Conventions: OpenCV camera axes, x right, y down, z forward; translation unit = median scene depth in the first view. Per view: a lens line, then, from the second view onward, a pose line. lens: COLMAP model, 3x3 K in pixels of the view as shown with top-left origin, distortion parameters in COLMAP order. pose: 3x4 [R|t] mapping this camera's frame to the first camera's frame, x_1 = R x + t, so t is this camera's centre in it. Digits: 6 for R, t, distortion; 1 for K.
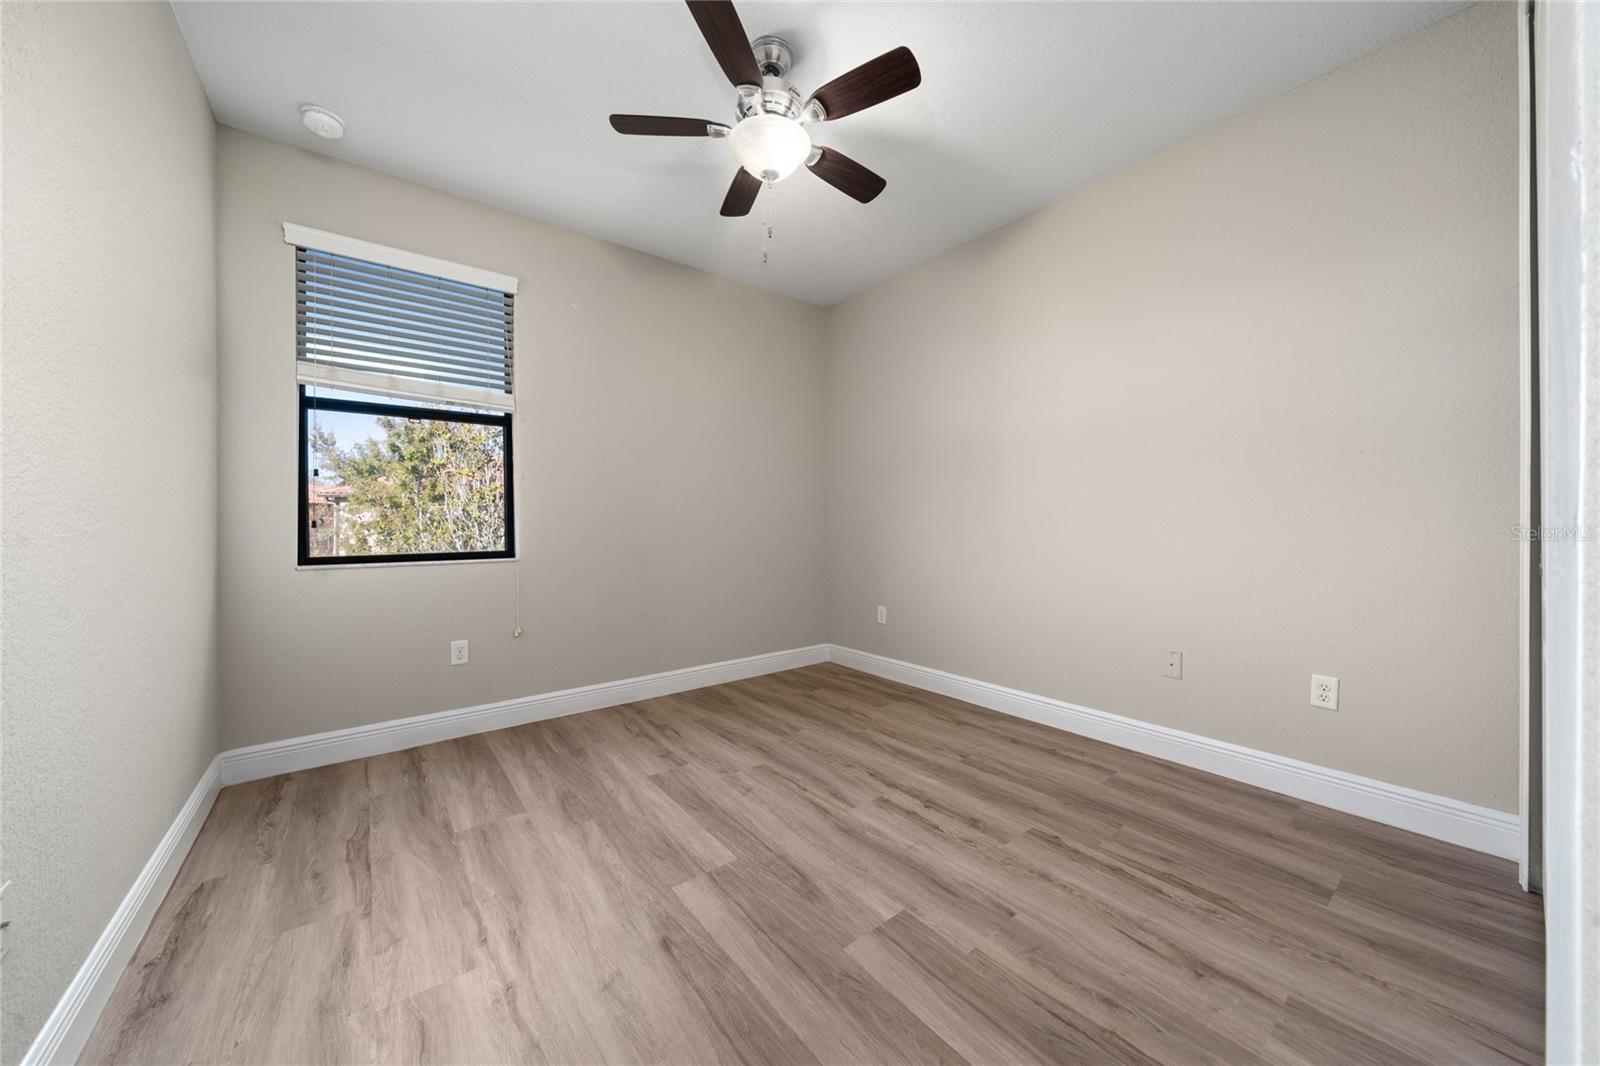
lens RADIAL K [[551.3, 0, 802.2], [0, 551.3, 530.2], [0, 0, 1]] dist [-0.001677, -0.000202]
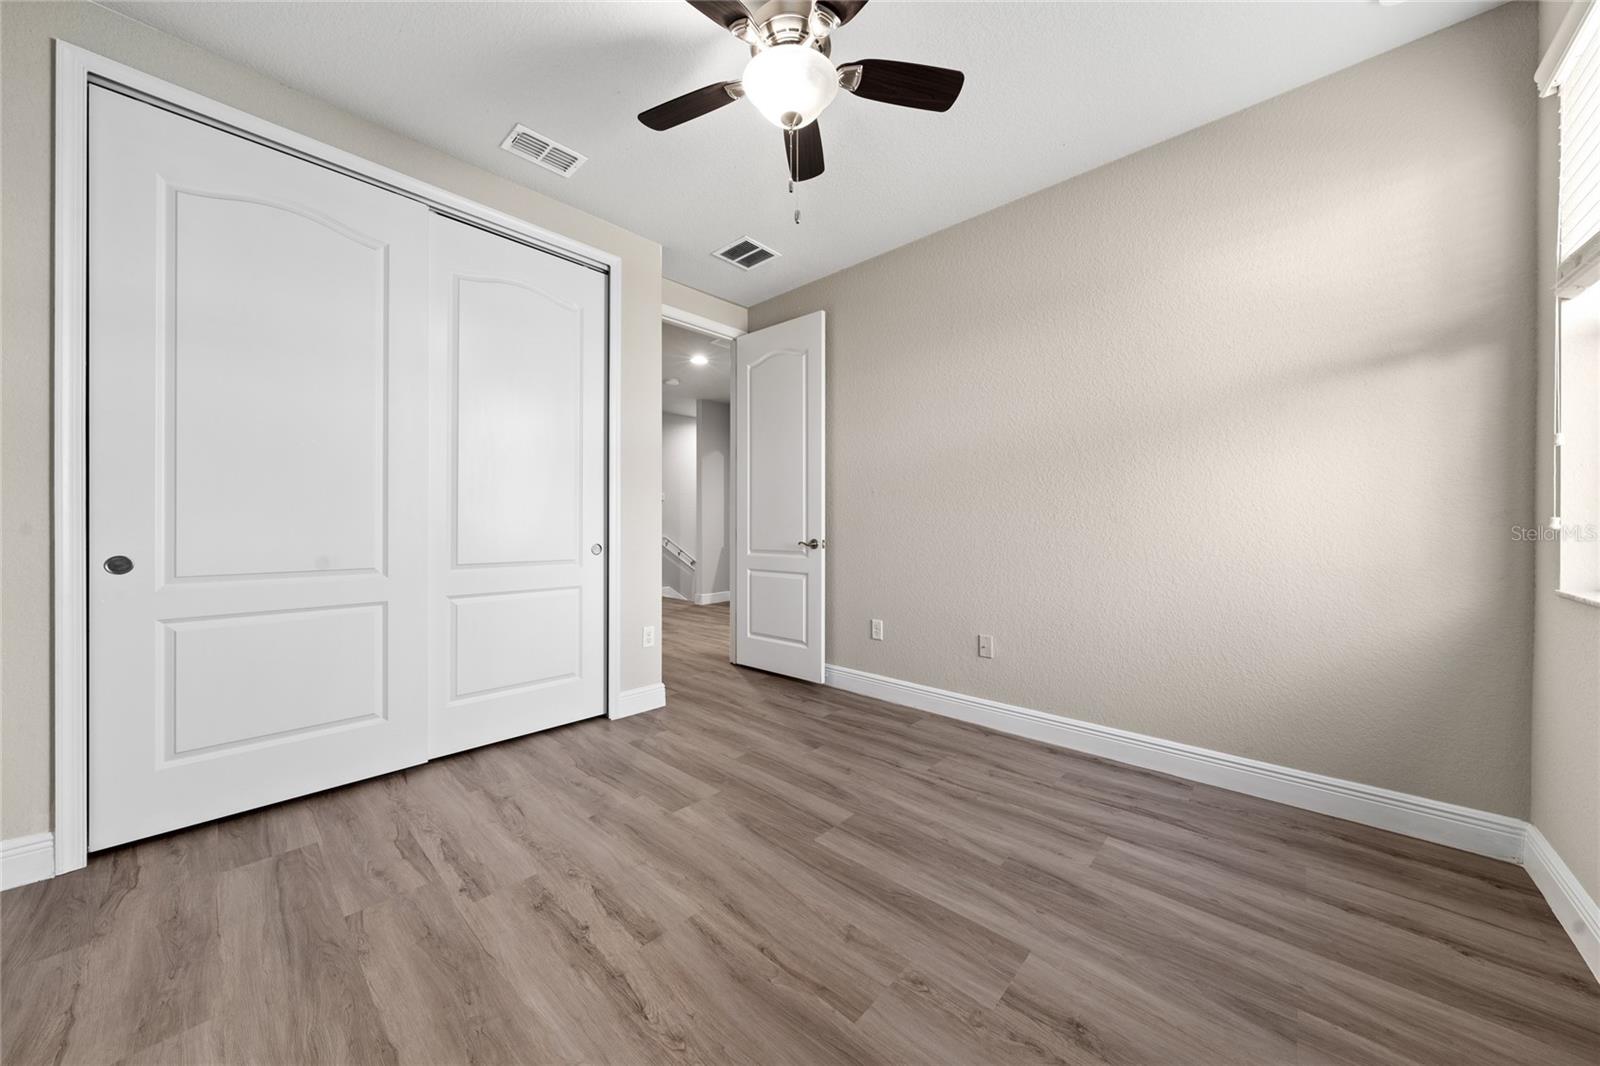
lens RADIAL K [[549.8, 0, 798.4], [0, 549.8, 533.5], [0, 0, 1]] dist [-0.001964, -0.000130]
pose [[-0.987868, 0.008417, -0.155069, 0.069498], [0.003930, 0.999565, 0.029218, -0.026384], [0.155247, 0.028254, -0.987472, 1.940608]]
